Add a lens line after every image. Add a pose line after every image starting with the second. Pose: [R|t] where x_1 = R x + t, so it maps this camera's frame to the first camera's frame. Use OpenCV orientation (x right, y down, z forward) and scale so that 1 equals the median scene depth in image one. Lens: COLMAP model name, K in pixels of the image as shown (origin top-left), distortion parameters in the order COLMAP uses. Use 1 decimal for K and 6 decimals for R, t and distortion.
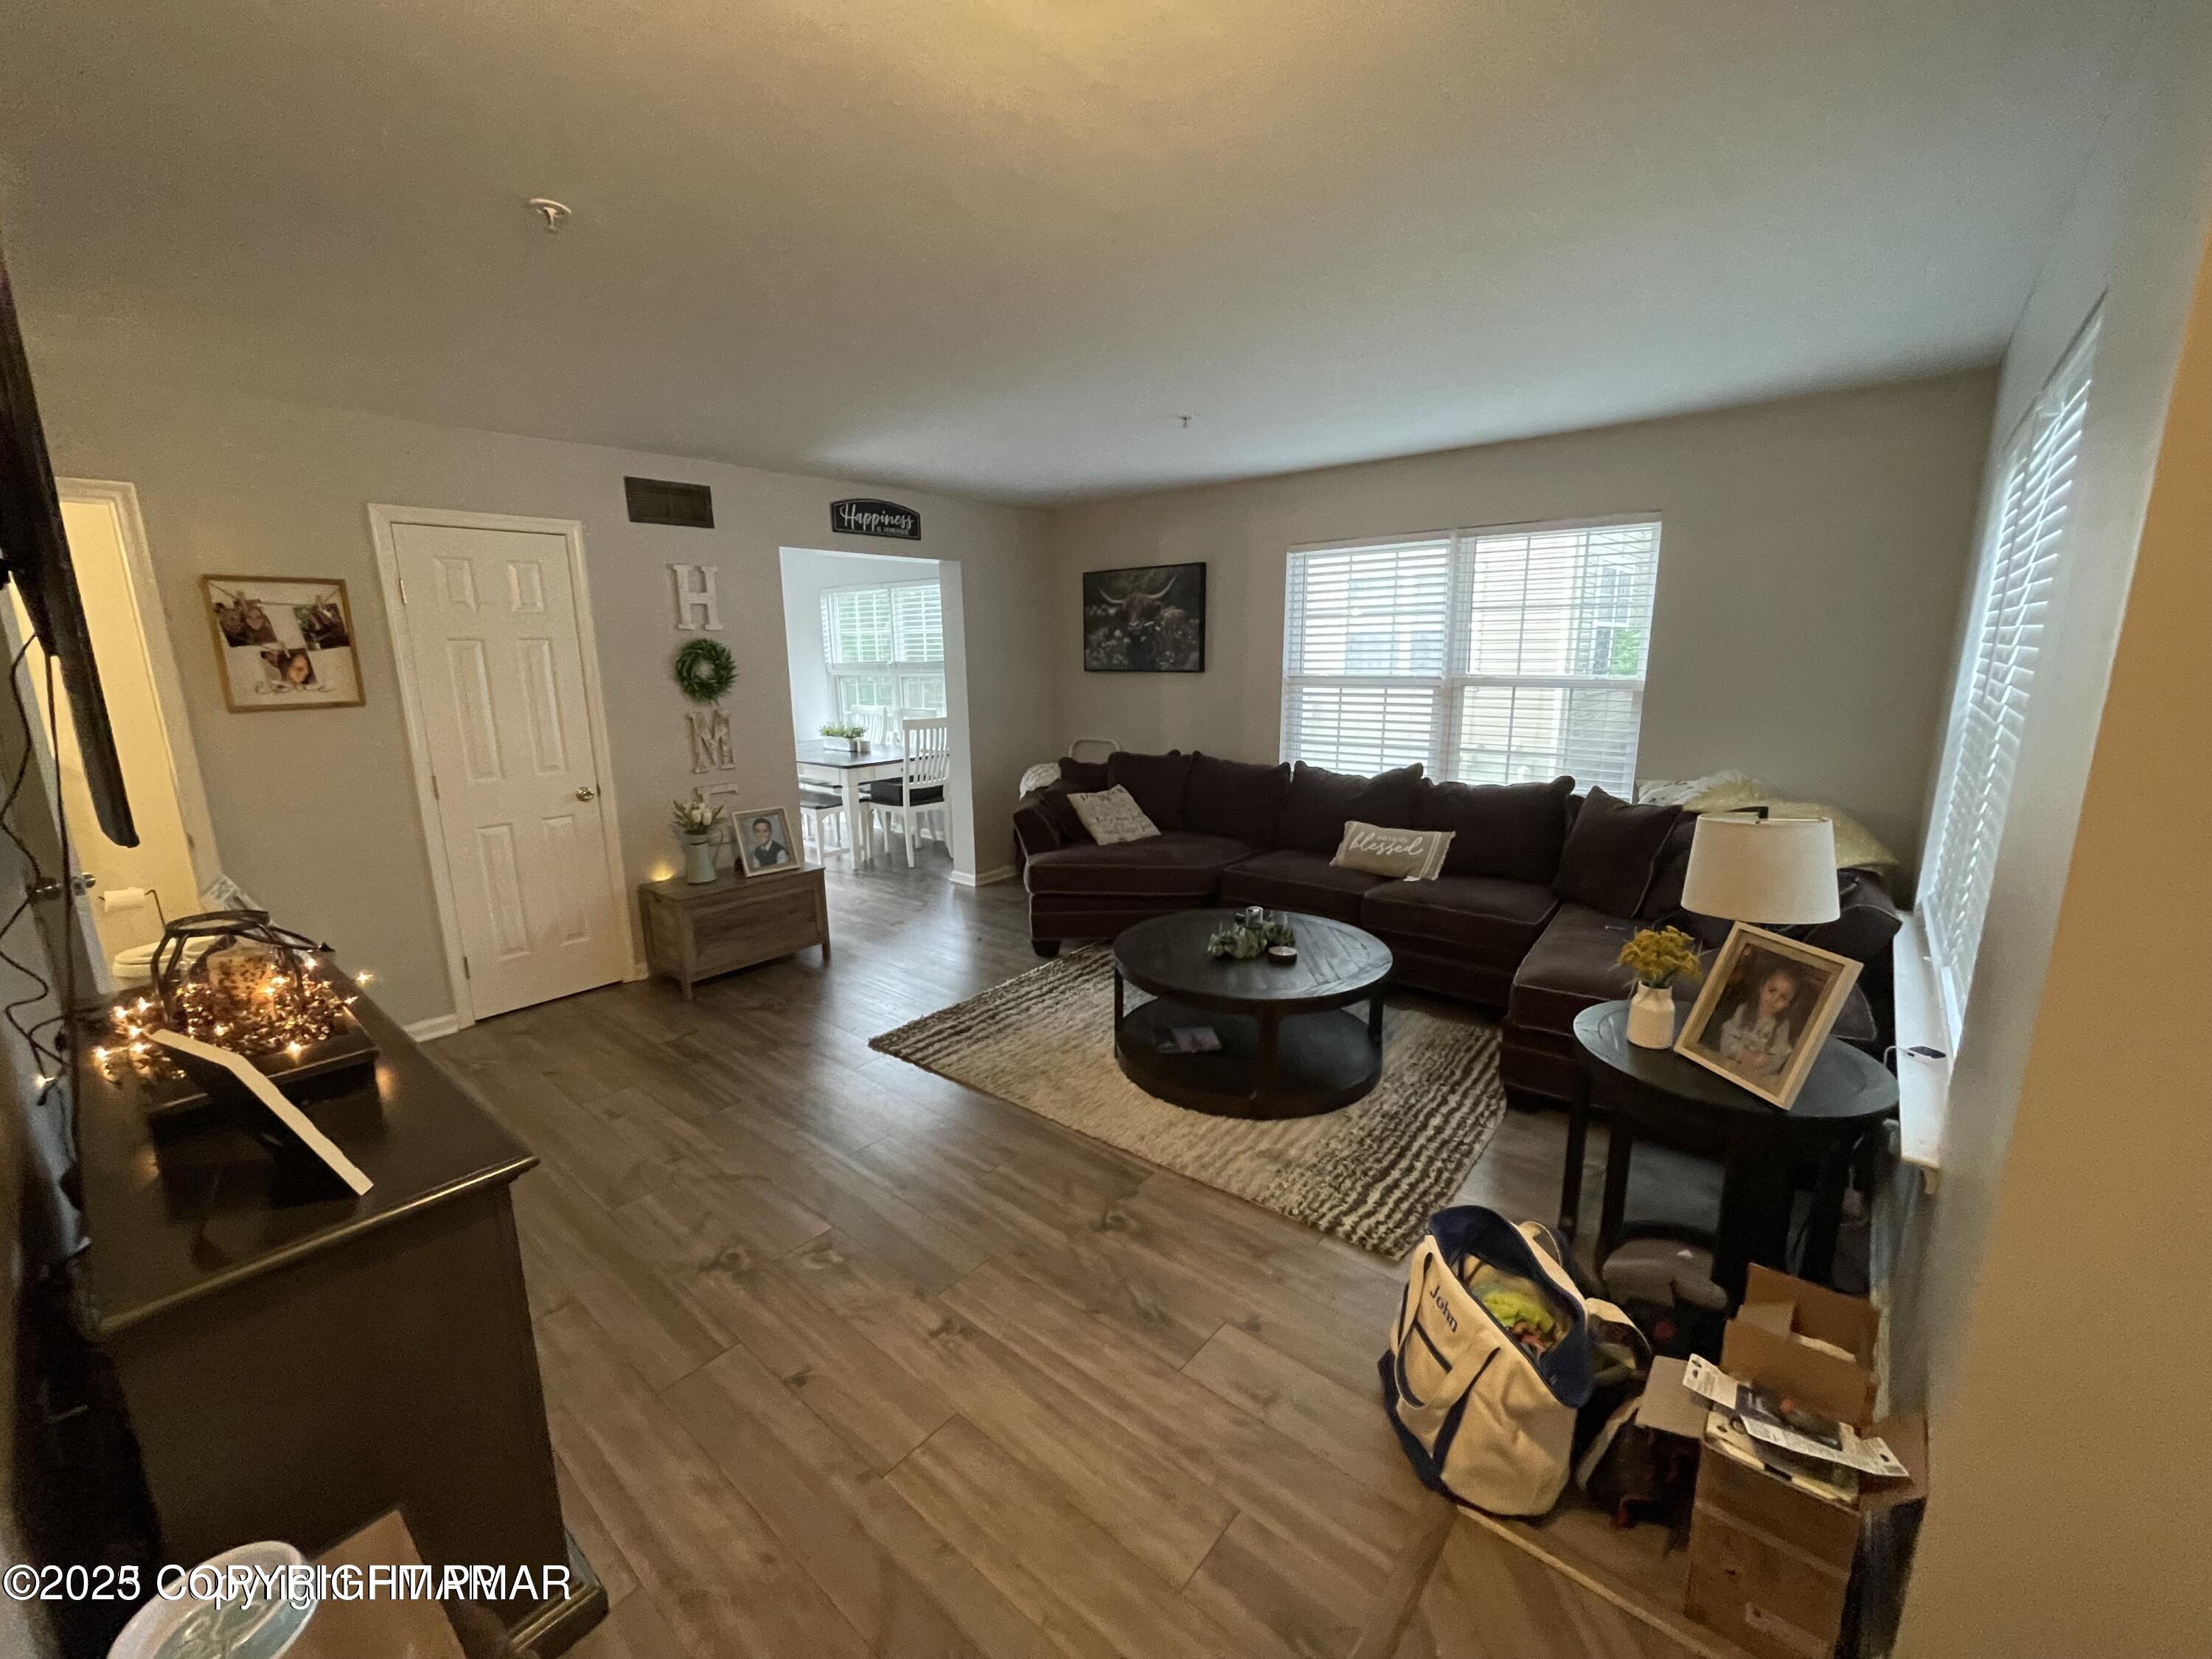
lens RADIAL K [[896.6, 0, 1100.9], [0, 896.6, 842.5], [0, 0, 1]] dist [0.002859, 0.000287]
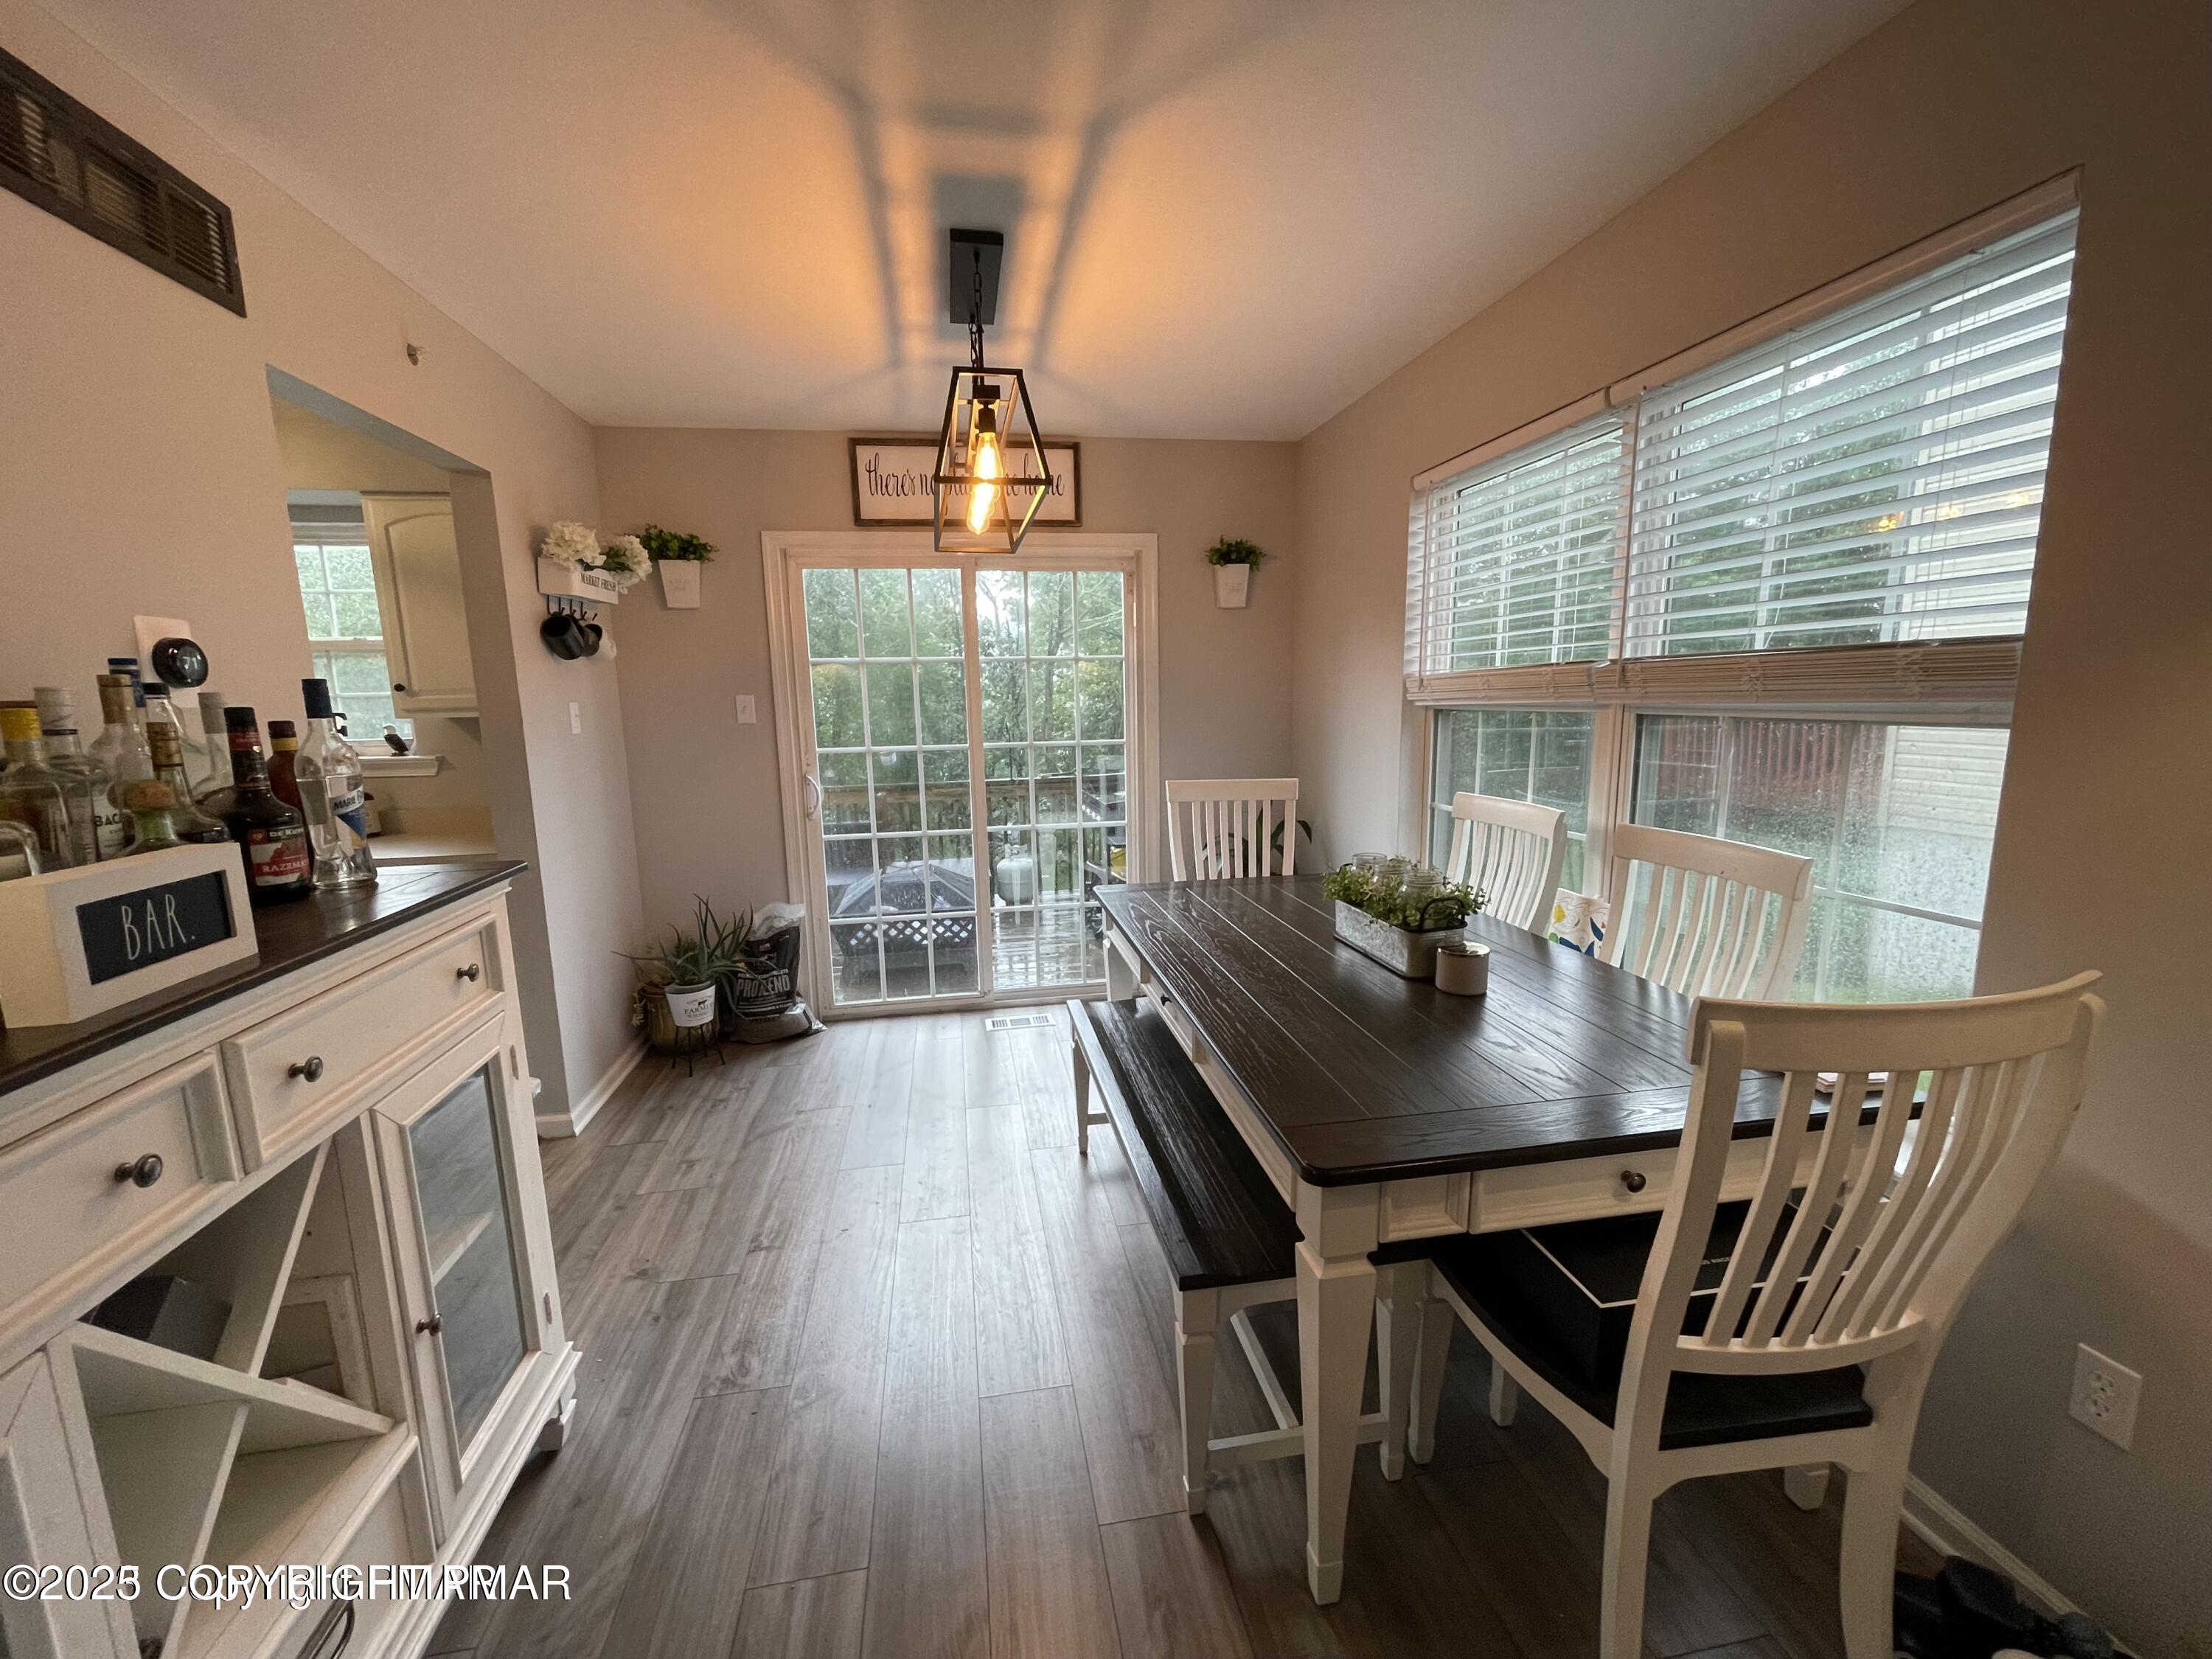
lens RADIAL K [[896.6, 0, 1100.9], [0, 896.6, 842.5], [0, 0, 1]] dist [0.002859, 0.000287]
pose [[0.770456, 0.107370, -0.628386, -0.230158], [-0.129058, 0.991574, 0.011190, -0.168053], [0.624293, 0.072477, 0.777821, 0.906847]]
